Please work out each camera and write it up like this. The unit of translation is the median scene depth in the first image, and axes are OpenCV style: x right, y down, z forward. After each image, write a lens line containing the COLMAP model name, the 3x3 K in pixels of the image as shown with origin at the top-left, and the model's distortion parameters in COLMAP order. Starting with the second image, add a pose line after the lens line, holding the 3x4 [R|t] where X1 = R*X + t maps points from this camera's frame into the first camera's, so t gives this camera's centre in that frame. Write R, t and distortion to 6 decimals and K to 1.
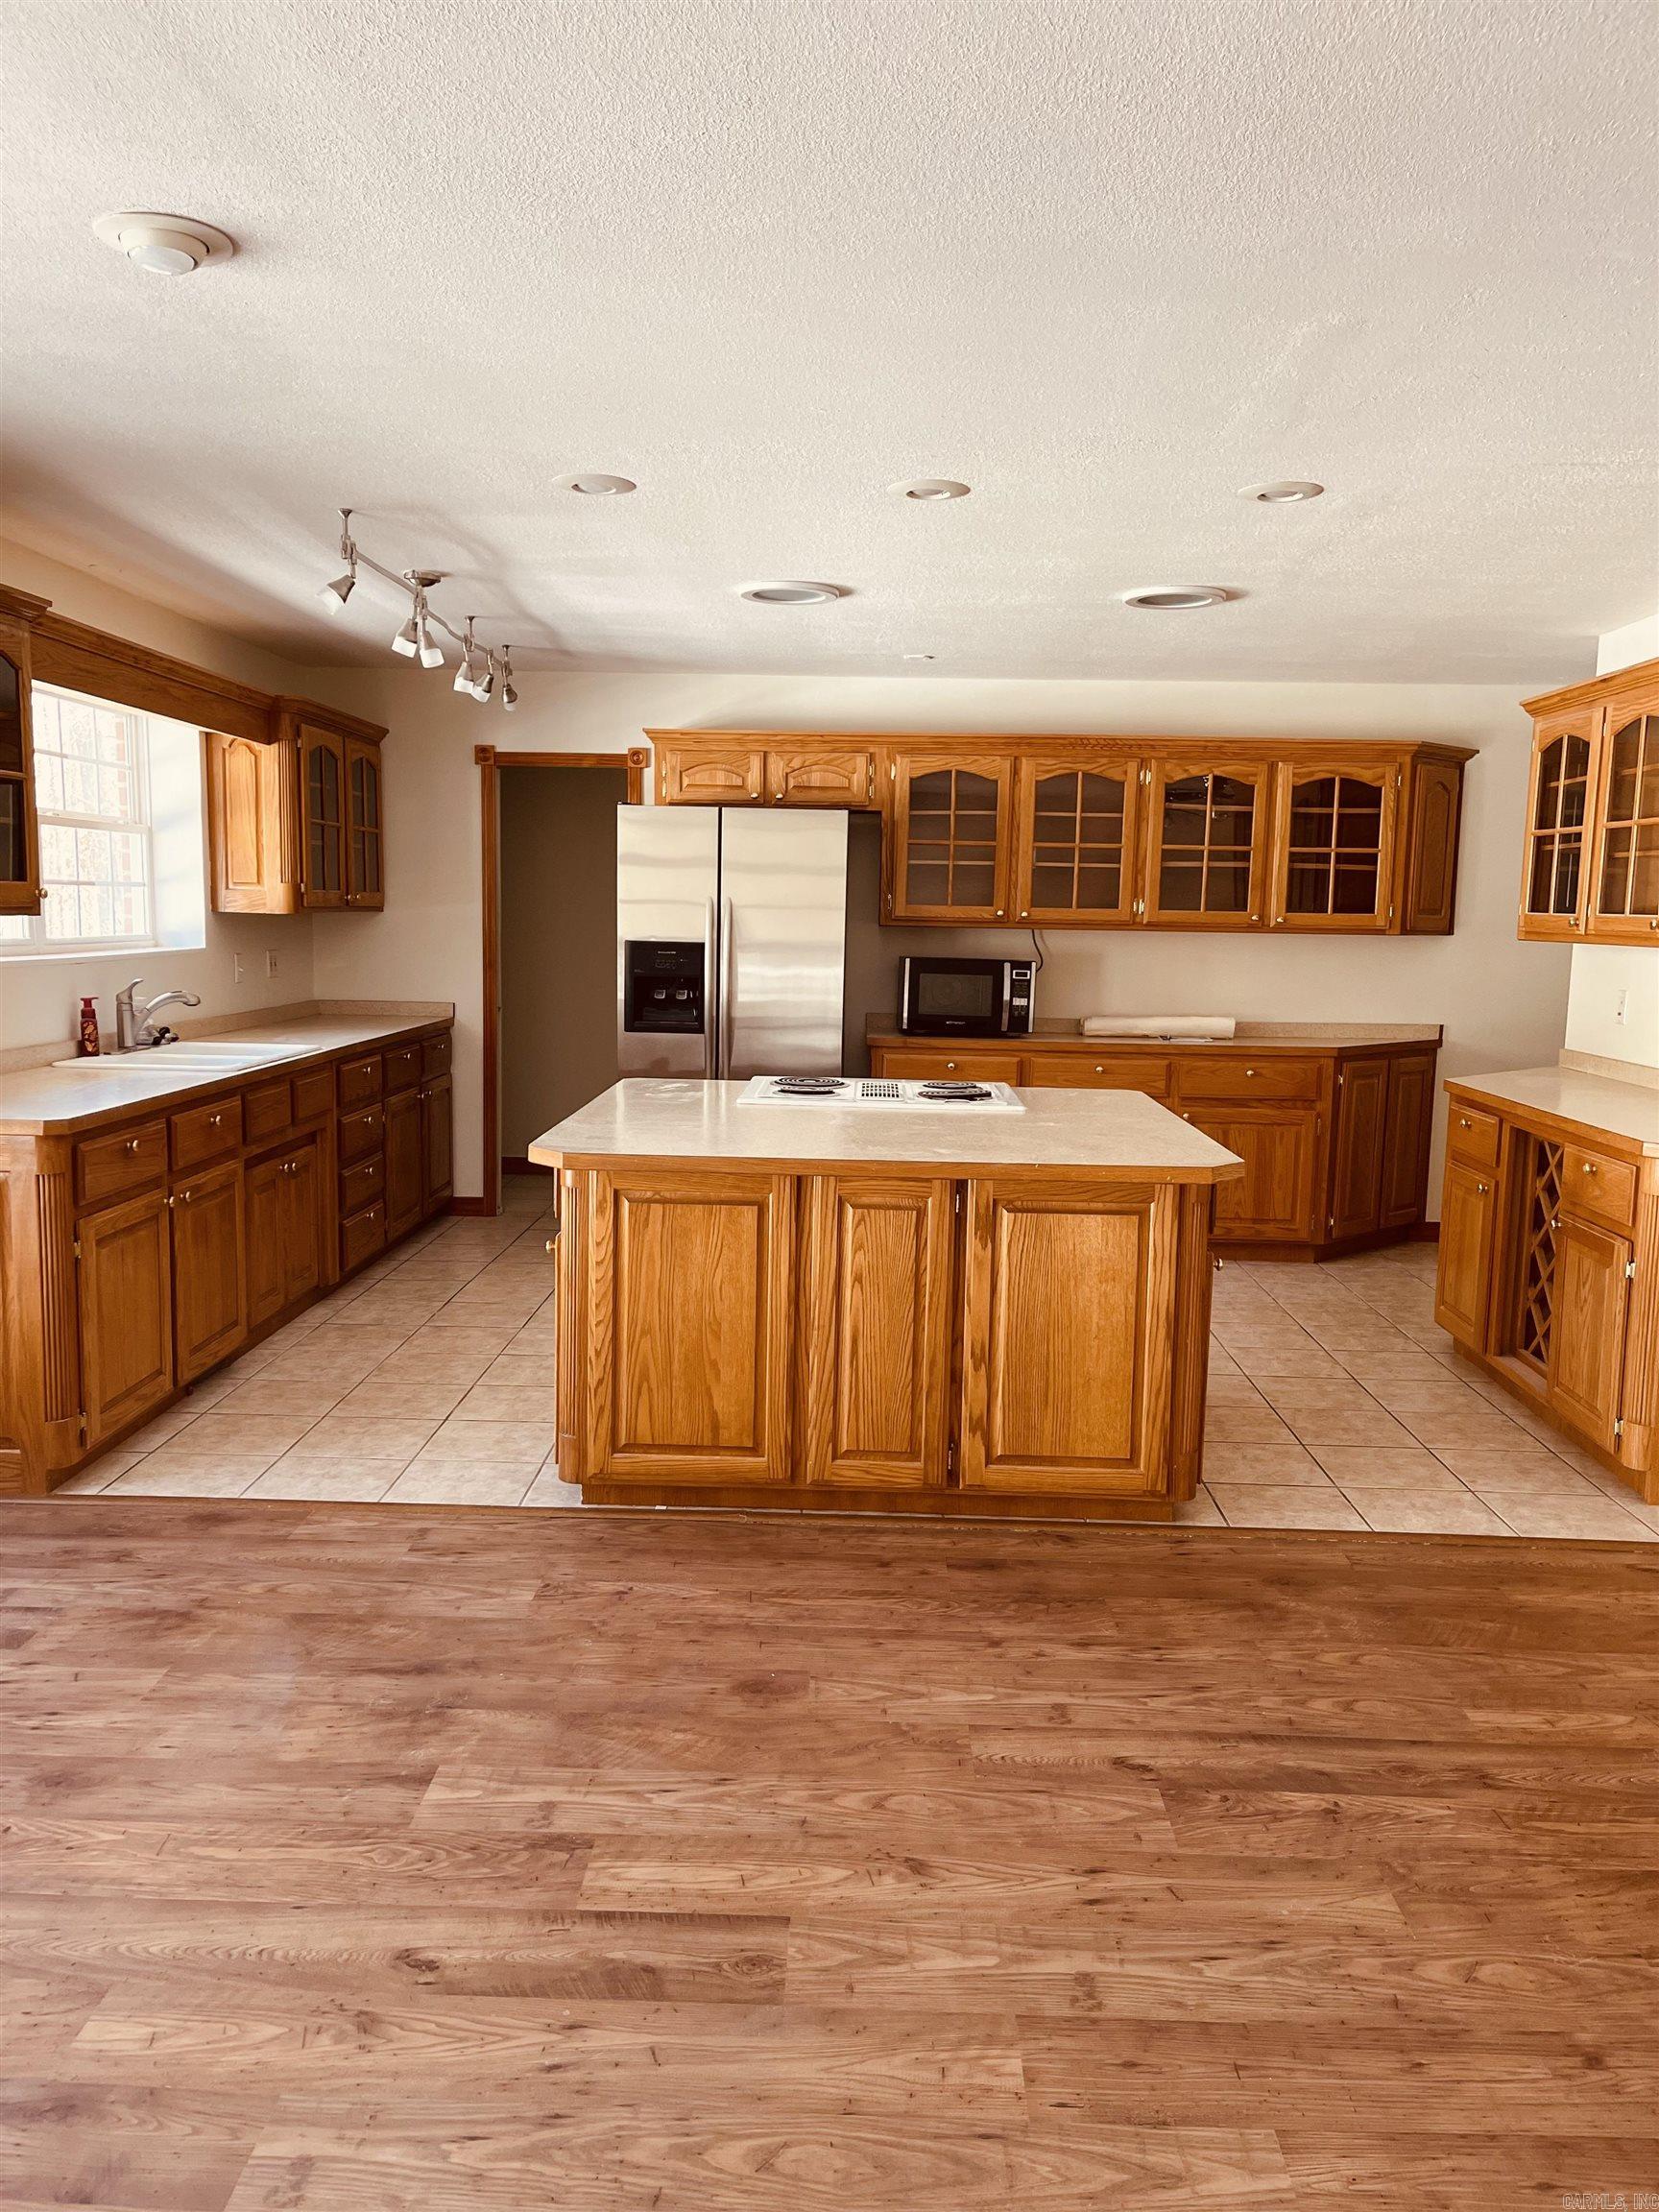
lens RADIAL K [[1683.2, 0, 831.4], [0, 1683.2, 1108.5], [0, 0, 1]] dist [0.042104, -0.050611]
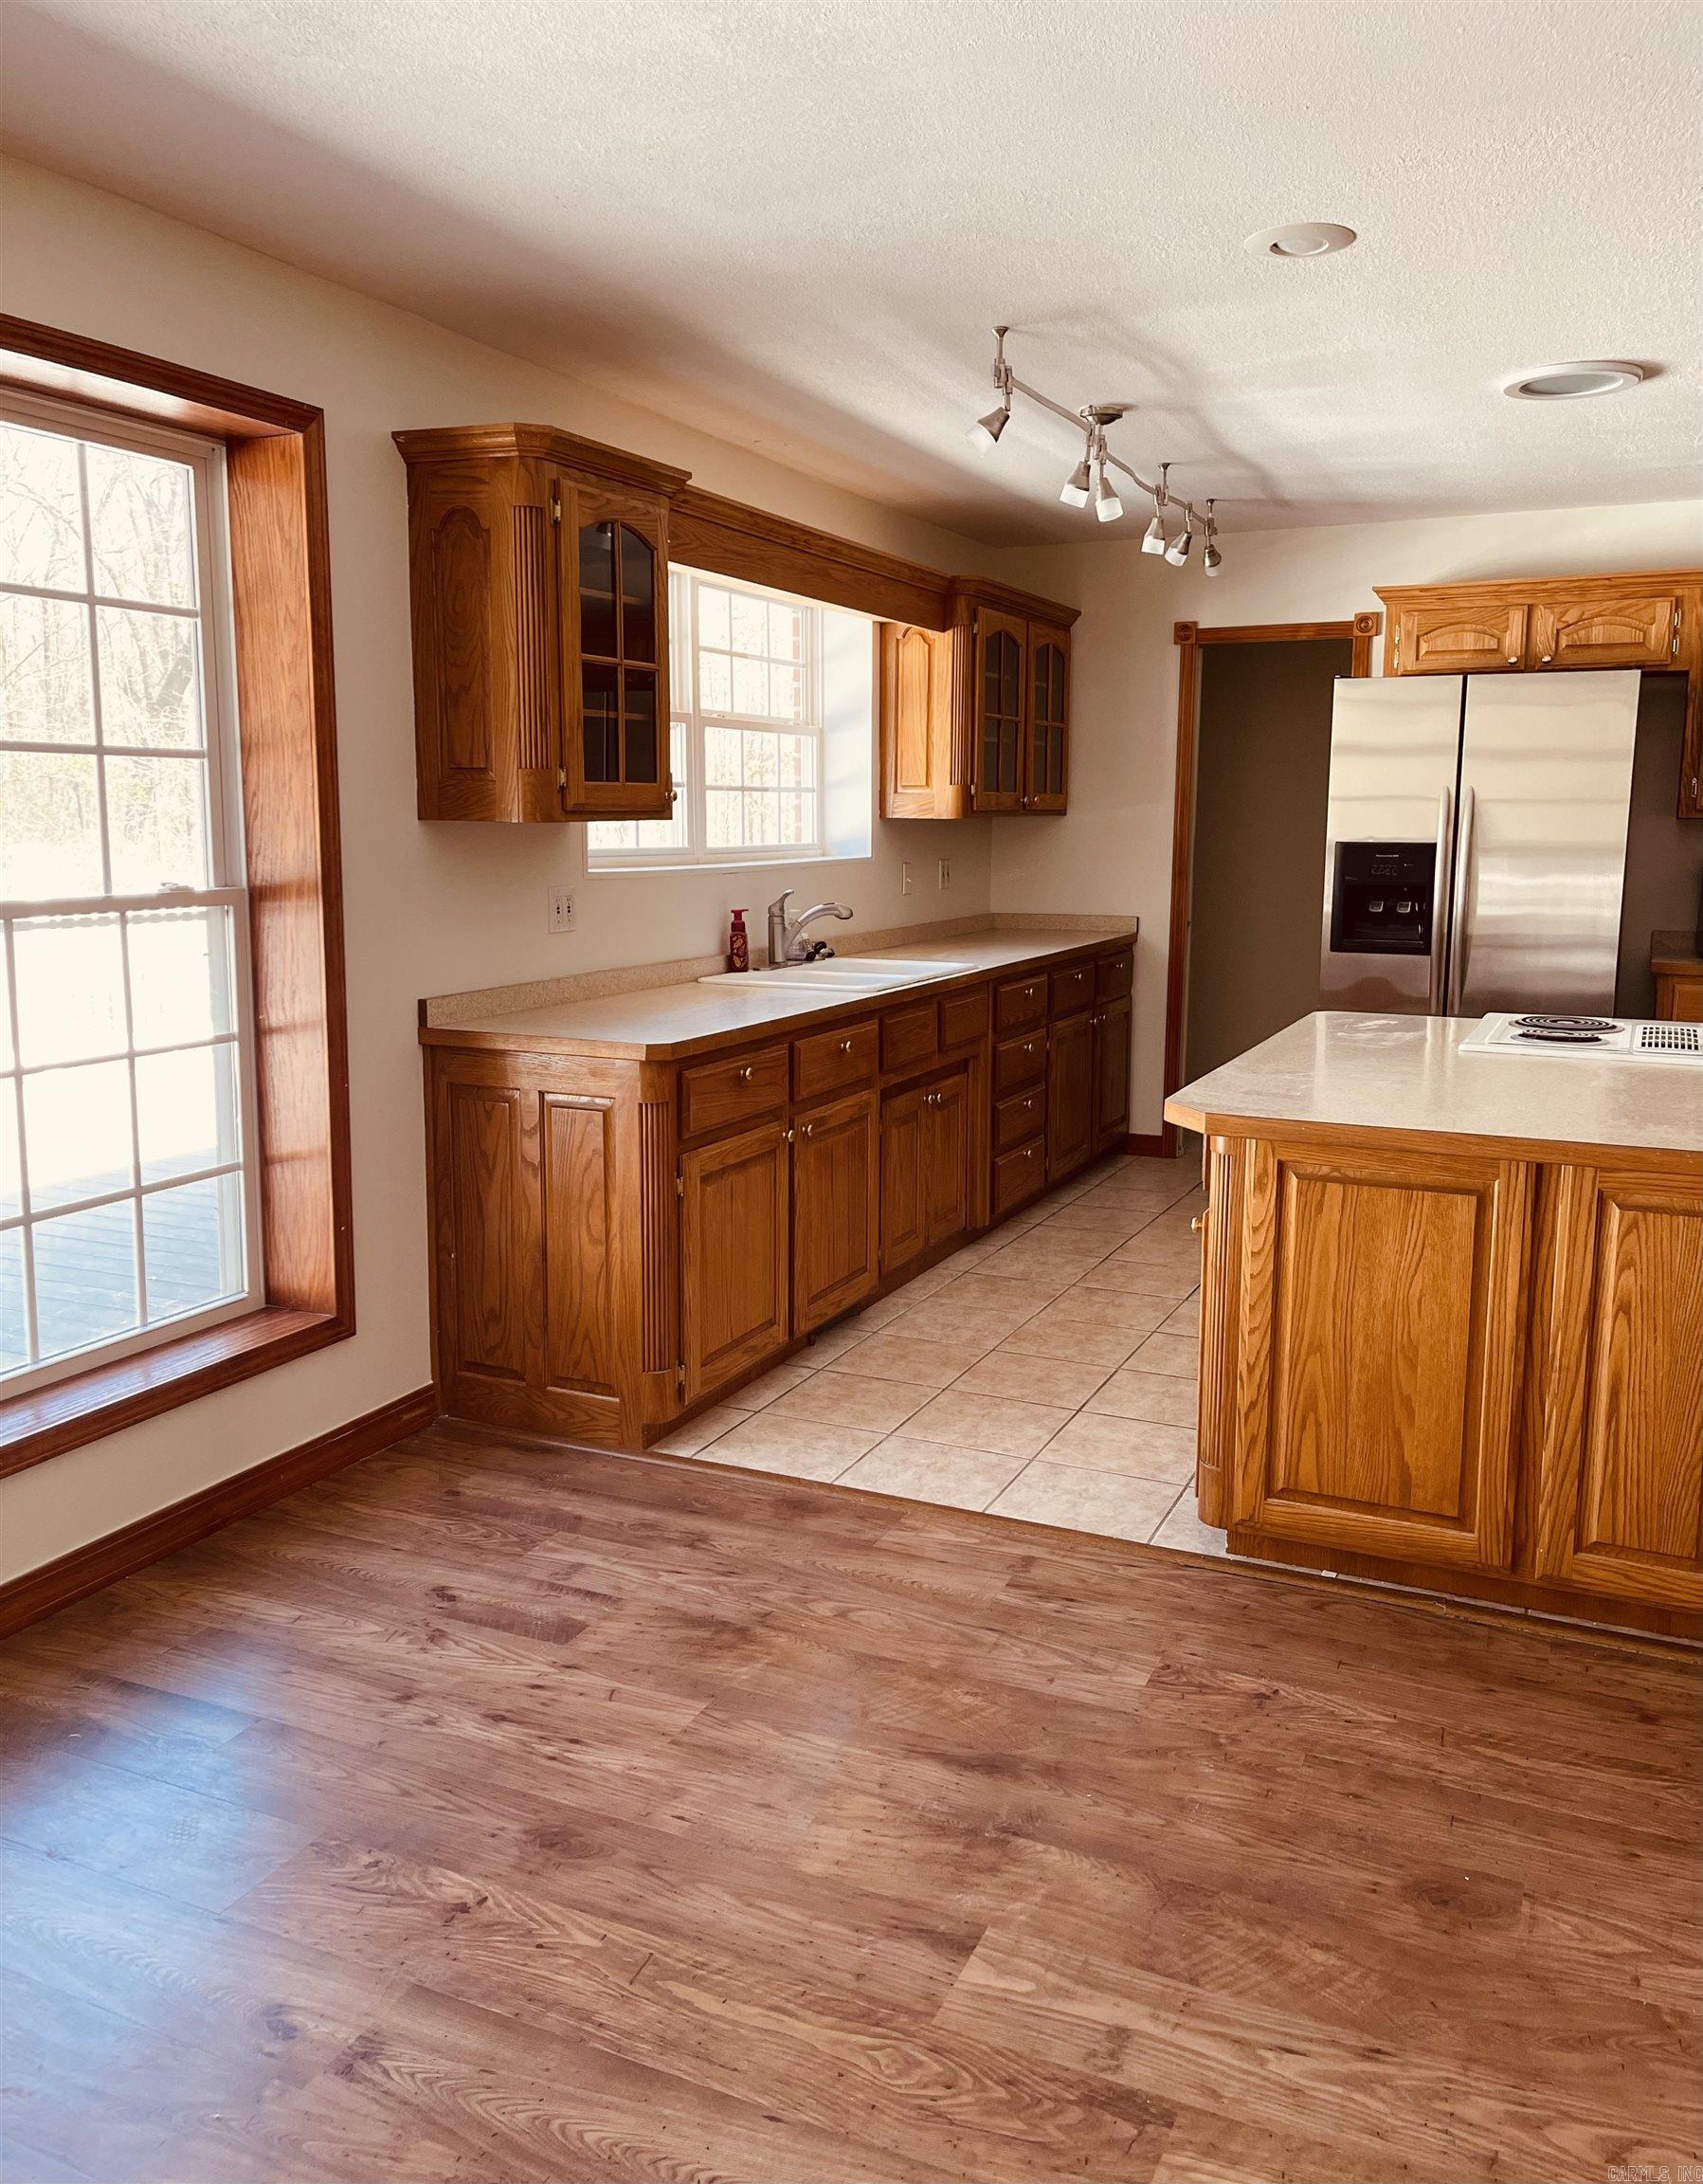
lens RADIAL K [[1694.2, 0, 860.2], [0, 1694.2, 1072.4], [0, 0, 1]] dist [0.060712, -0.070345]
pose [[0.916638, 0.043464, -0.397348, 0.002627], [-0.031722, 0.998845, 0.036080, -0.013073], [0.398457, -0.020467, 0.916958, 0.191716]]
